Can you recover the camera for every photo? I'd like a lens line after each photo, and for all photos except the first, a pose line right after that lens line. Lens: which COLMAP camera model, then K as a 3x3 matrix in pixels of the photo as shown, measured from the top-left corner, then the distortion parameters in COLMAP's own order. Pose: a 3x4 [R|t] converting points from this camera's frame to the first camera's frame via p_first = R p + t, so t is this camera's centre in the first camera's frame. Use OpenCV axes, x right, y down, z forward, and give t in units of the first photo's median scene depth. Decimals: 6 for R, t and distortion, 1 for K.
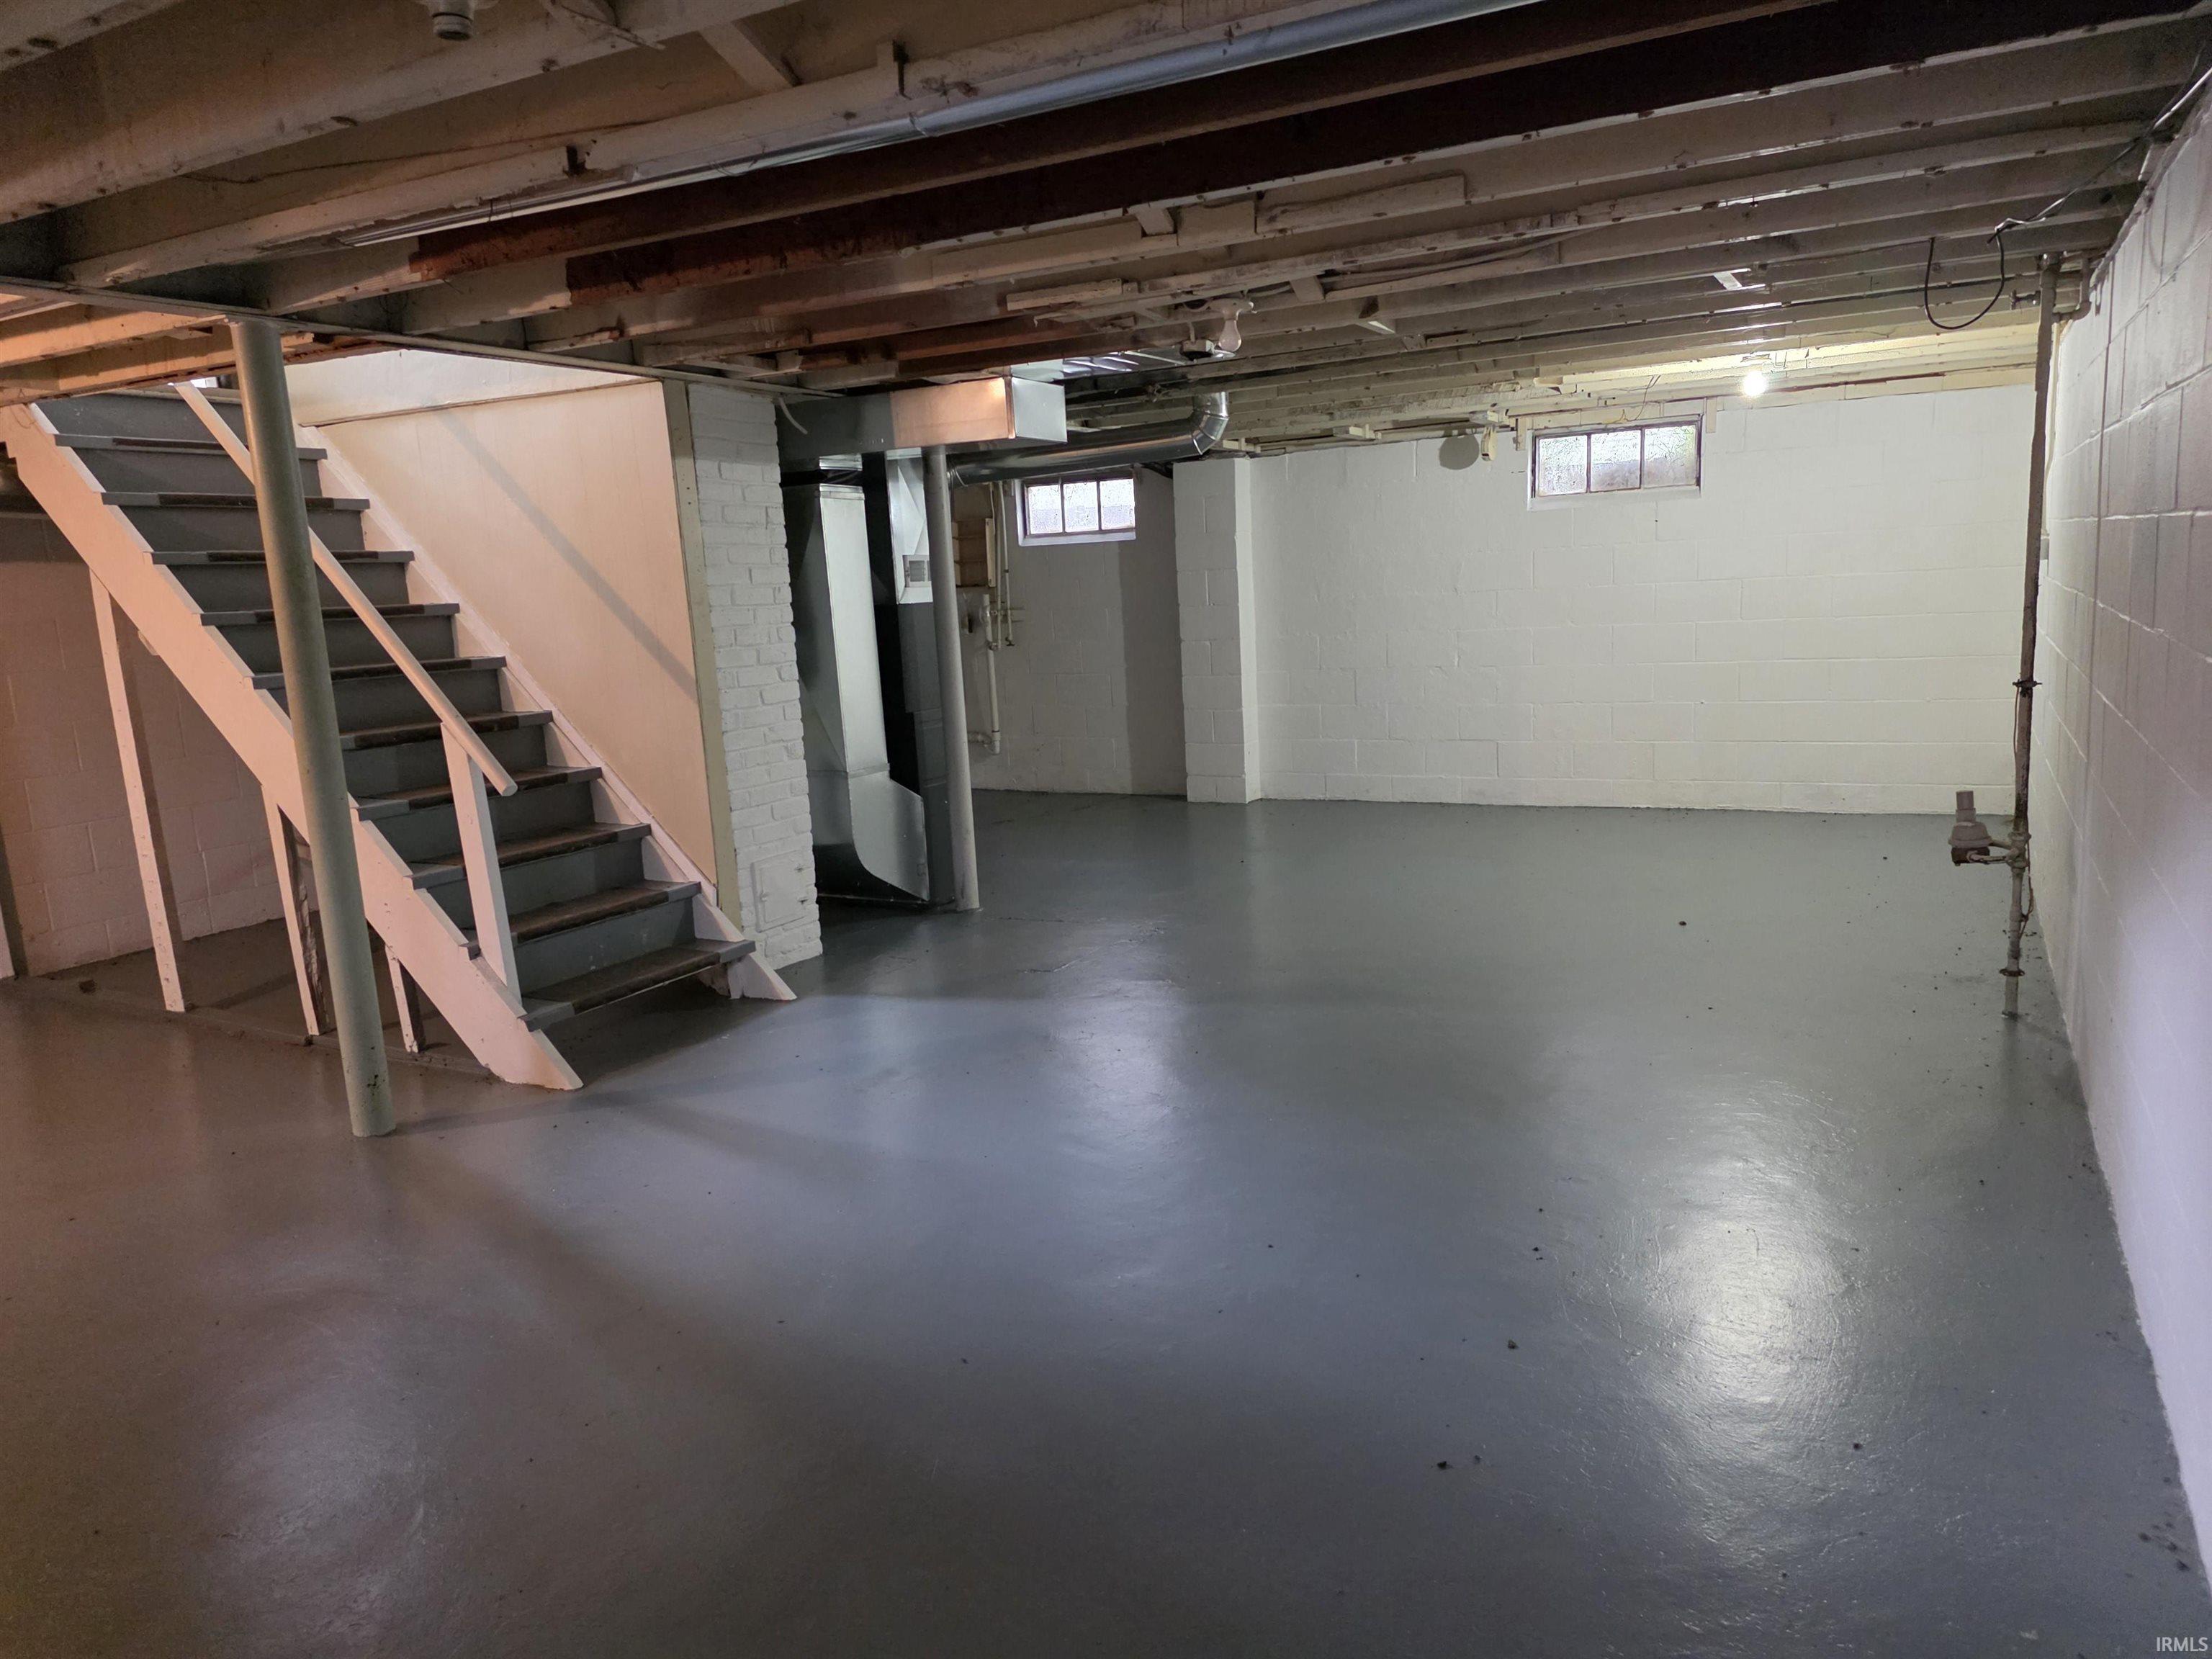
lens RADIAL K [[1487.2, 0, 1130.6], [0, 1487.2, 838.4], [0, 0, 1]] dist [0.068777, -0.021376]
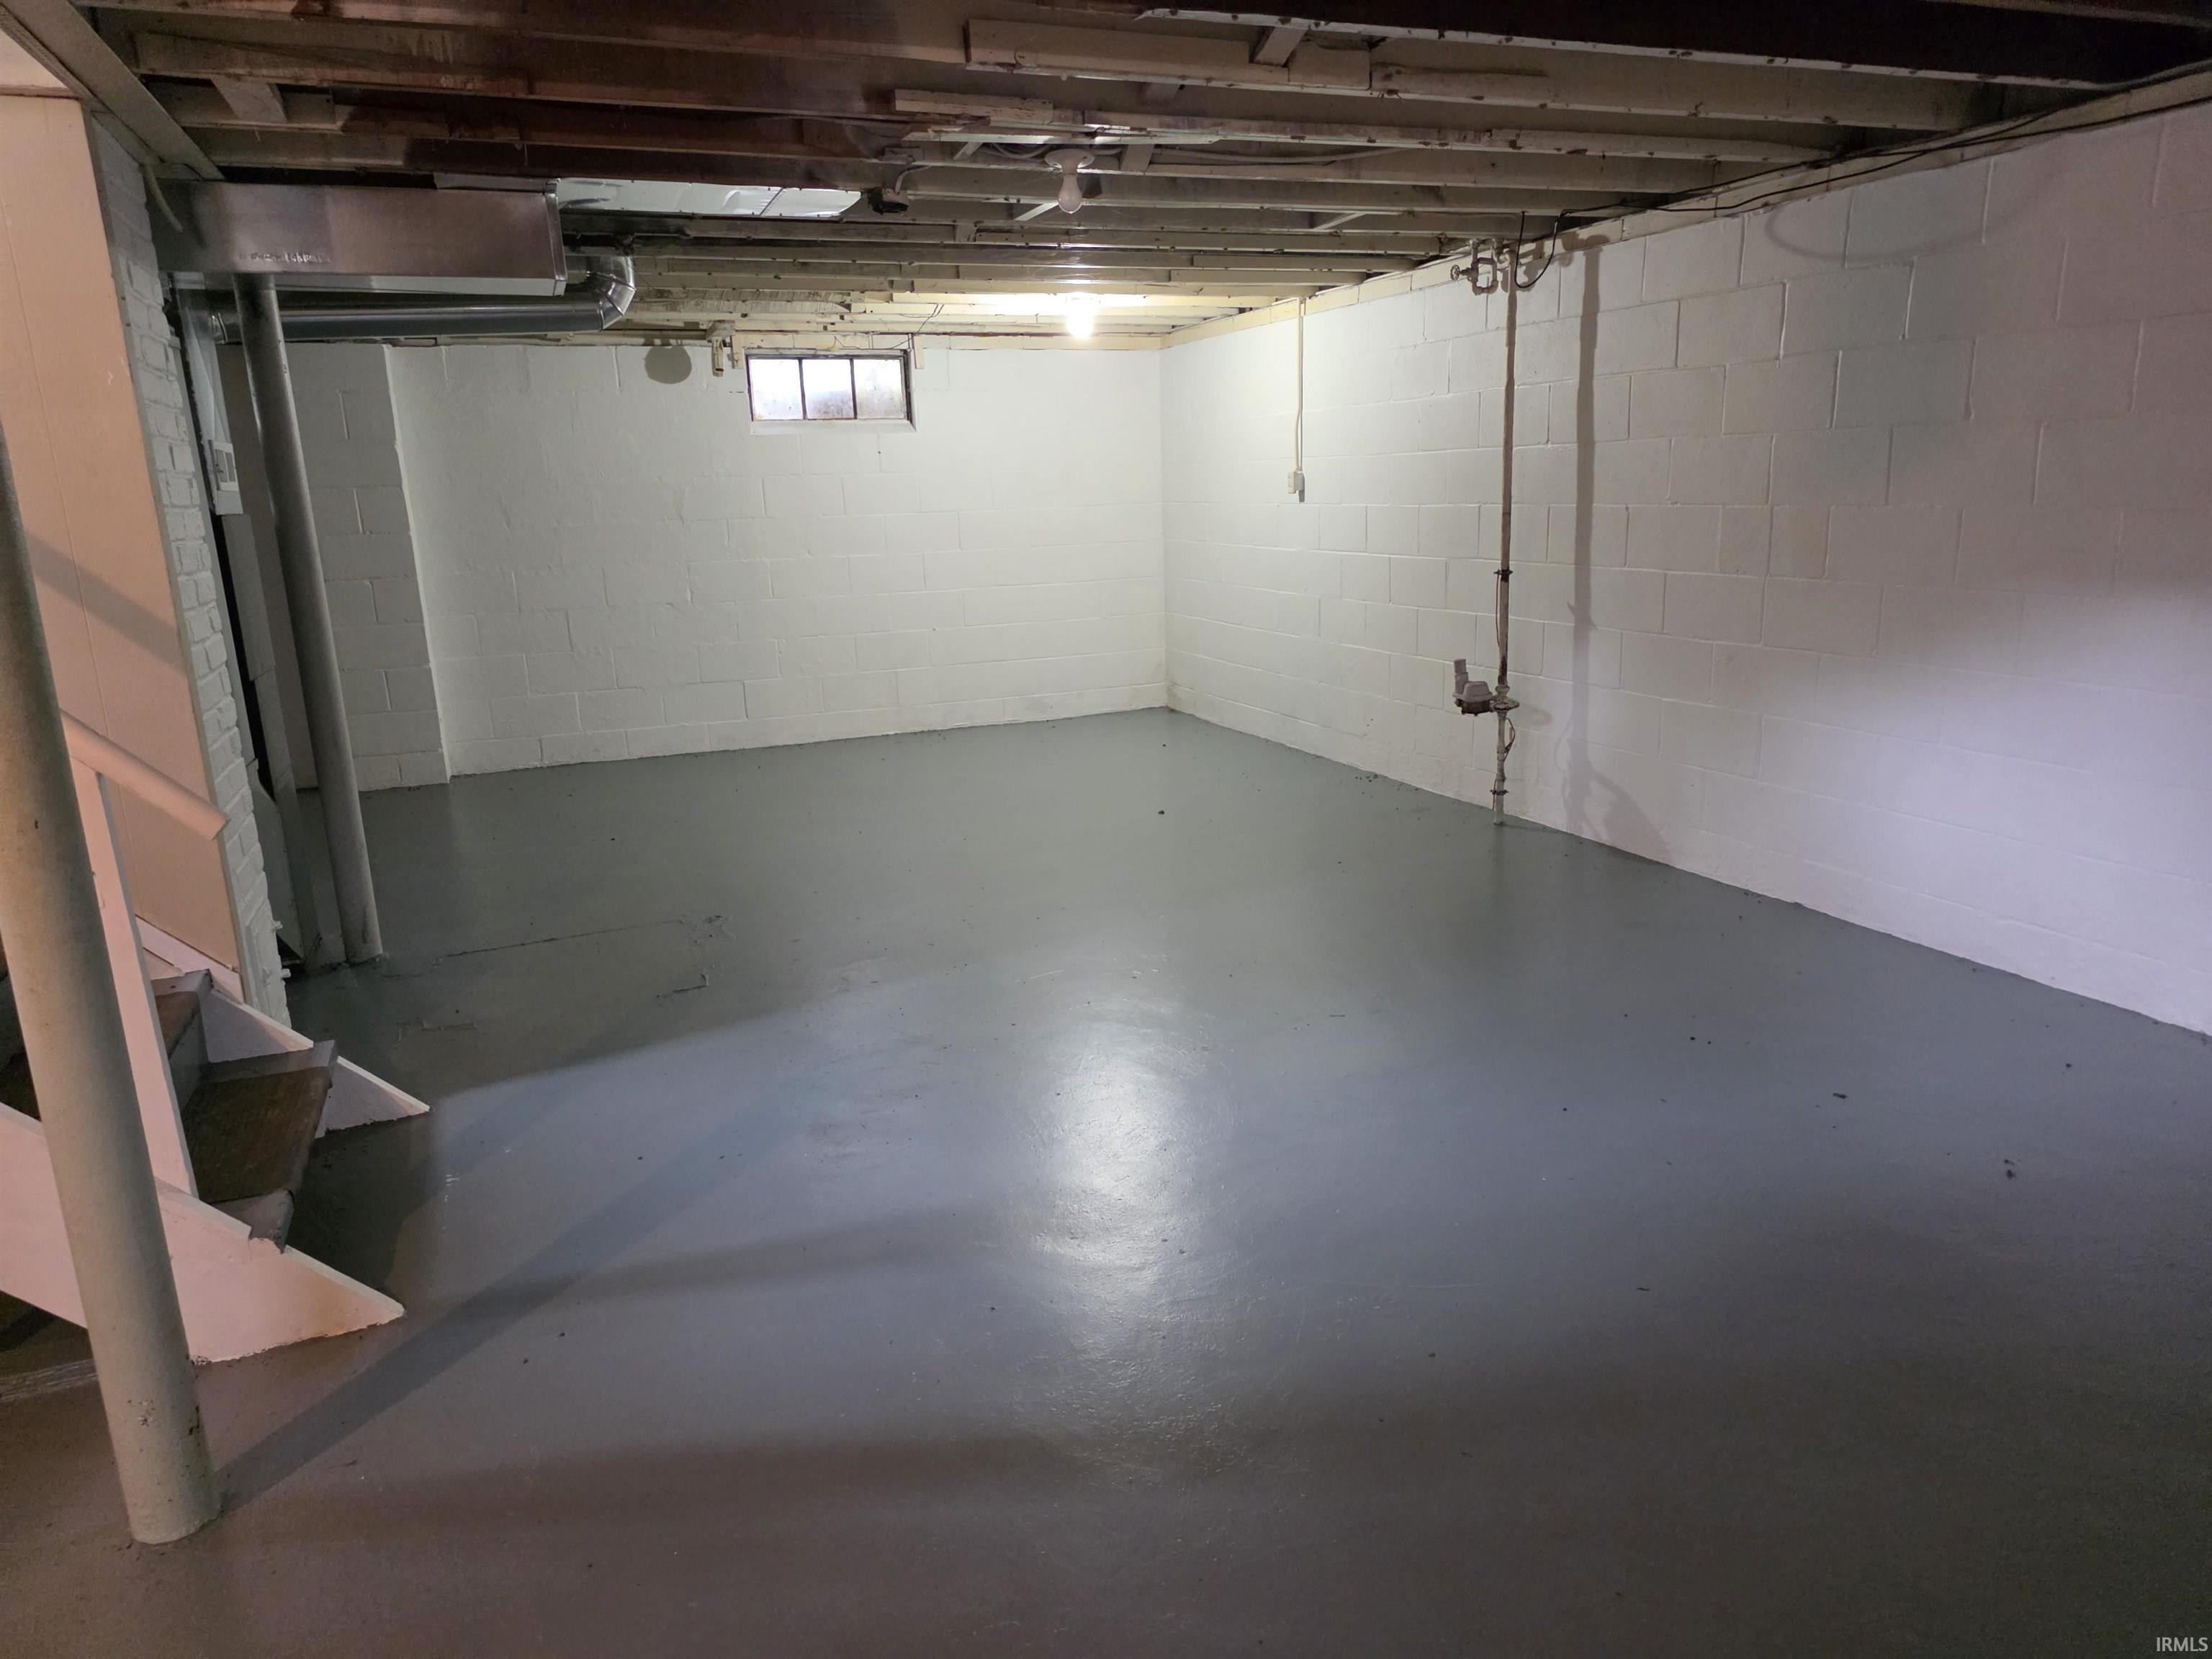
lens RADIAL K [[1487.2, 0, 1123.3], [0, 1487.2, 833.4], [0, 0, 1]] dist [0.068777, -0.021376]
pose [[0.642685, -0.152766, 0.750745, -0.429211], [0.137313, 0.987019, 0.083296, -0.021274], [-0.753725, 0.049554, 0.655319, 0.275437]]
